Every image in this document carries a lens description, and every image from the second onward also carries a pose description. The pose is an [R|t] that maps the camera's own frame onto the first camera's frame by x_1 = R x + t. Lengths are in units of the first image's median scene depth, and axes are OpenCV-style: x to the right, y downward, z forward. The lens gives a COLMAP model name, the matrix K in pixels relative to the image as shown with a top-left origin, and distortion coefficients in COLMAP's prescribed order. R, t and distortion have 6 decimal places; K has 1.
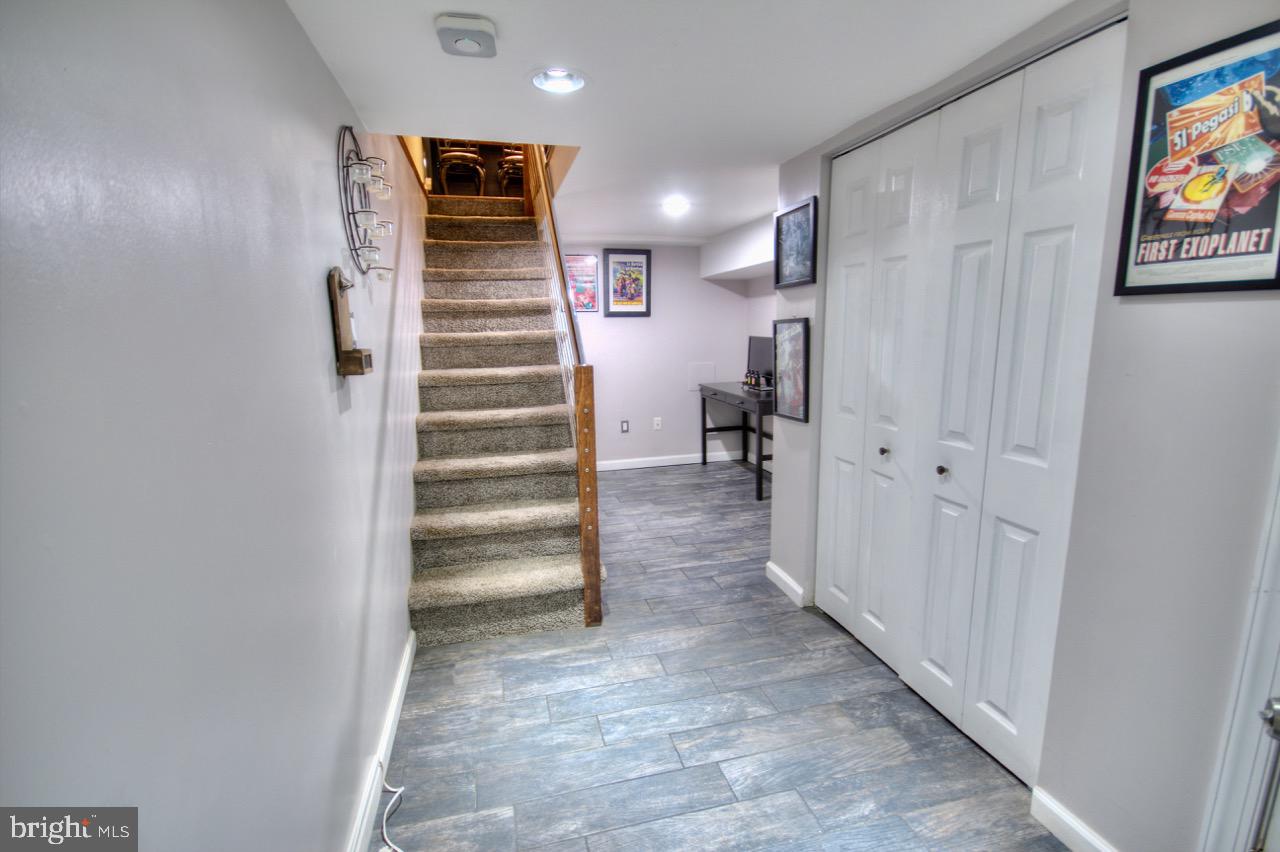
lens RADIAL K [[589.0, 0, 638.2], [0, 589.0, 431.4], [0, 0, 1]] dist [-0.011214, -0.000890]
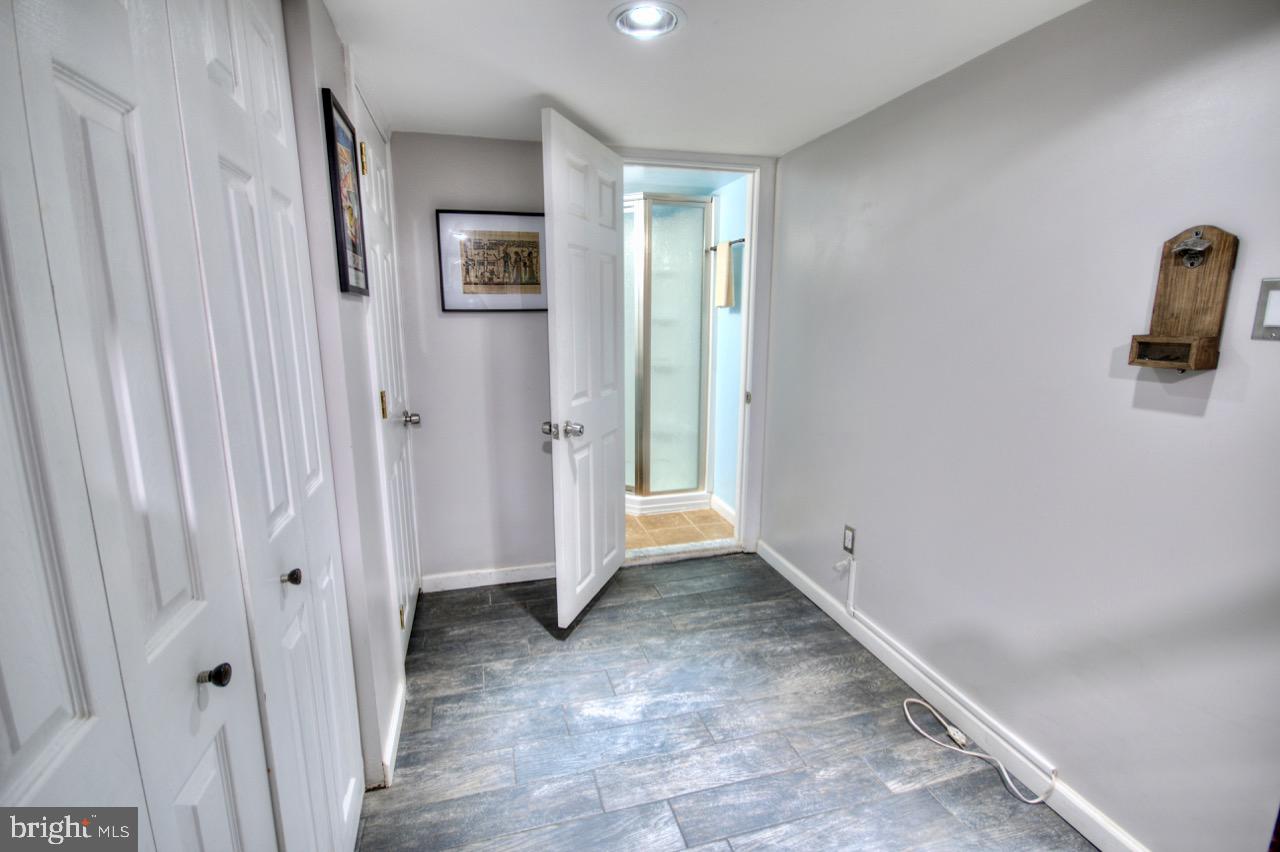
lens RADIAL K [[589.0, 0, 638.6], [0, 589.0, 429.0], [0, 0, 1]] dist [-0.011214, -0.000890]
pose [[-0.999471, 0.026277, -0.019148, 0.073544], [0.017461, 0.930598, 0.365627, -0.101576], [0.027426, 0.365100, -0.930564, 0.559861]]
